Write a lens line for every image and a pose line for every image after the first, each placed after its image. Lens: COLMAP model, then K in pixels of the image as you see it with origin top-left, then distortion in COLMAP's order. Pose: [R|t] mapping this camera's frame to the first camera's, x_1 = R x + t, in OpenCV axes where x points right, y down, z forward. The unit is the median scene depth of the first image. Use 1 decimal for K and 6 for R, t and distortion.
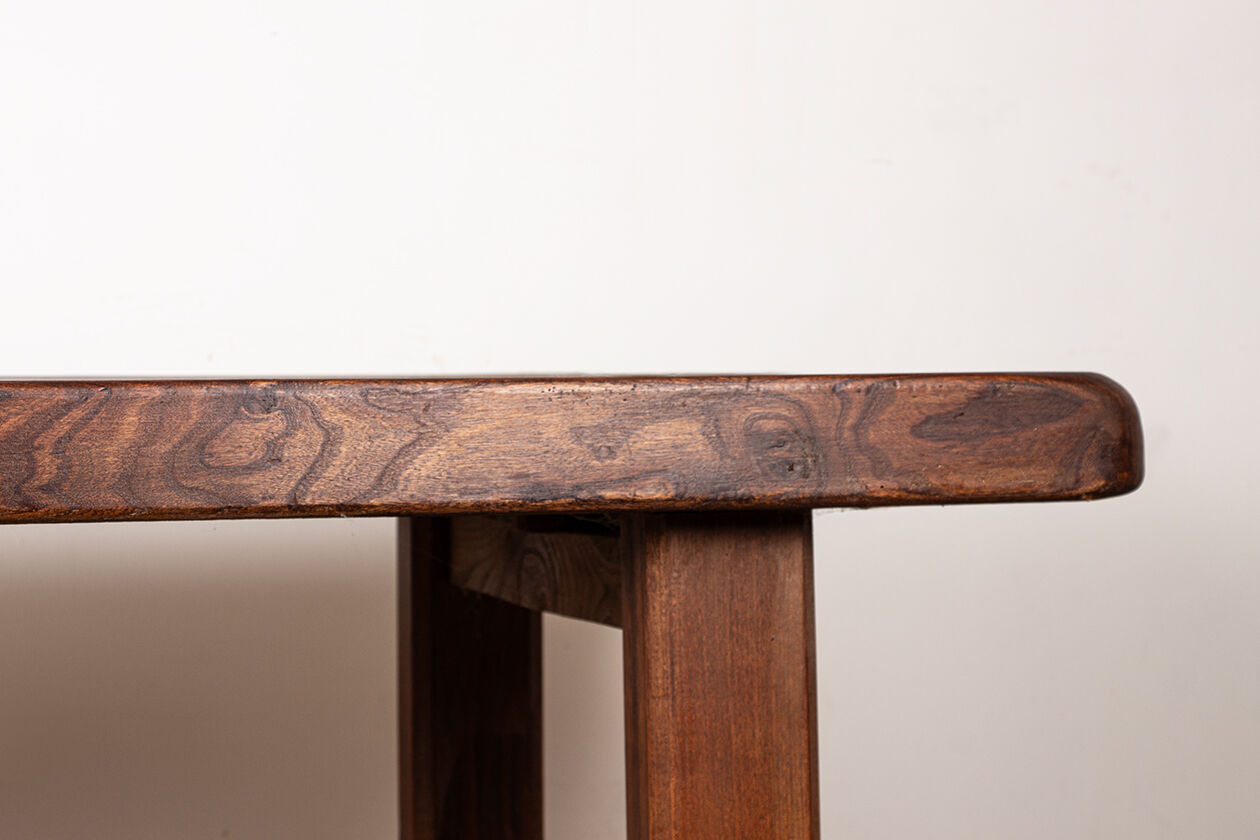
lens RADIAL K [[3685.5, 0, 631.8], [0, 3685.5, 428.7], [0, 0, 1]] dist [0.524082, 0.000000]
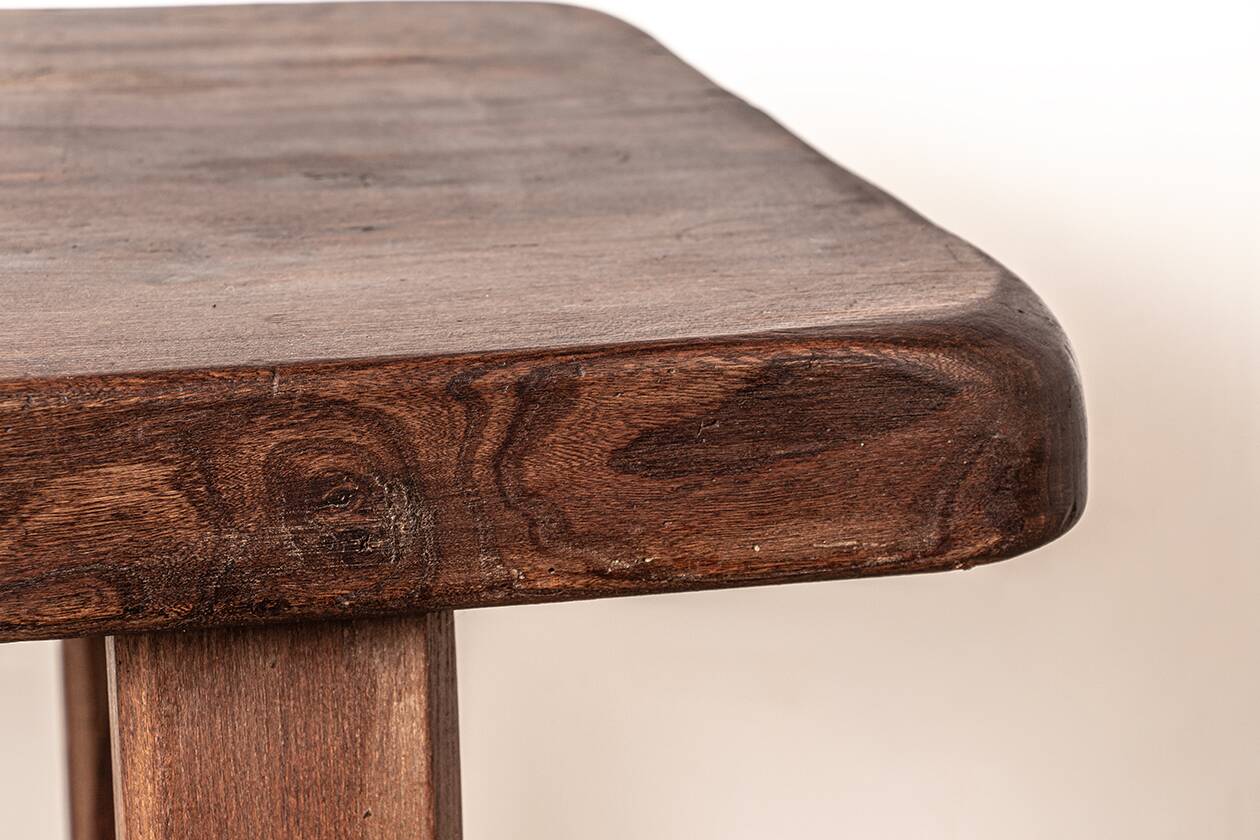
lens RADIAL K [[3553.4, 0, 633.1], [0, 3553.4, 419.8], [0, 0, 1]] dist [0.502755, 0.000000]
pose [[0.997600, 0.012116, -0.068171, 0.111395], [0.003501, 0.974485, 0.224424, -0.113726], [0.069150, -0.224124, 0.972104, 0.525521]]
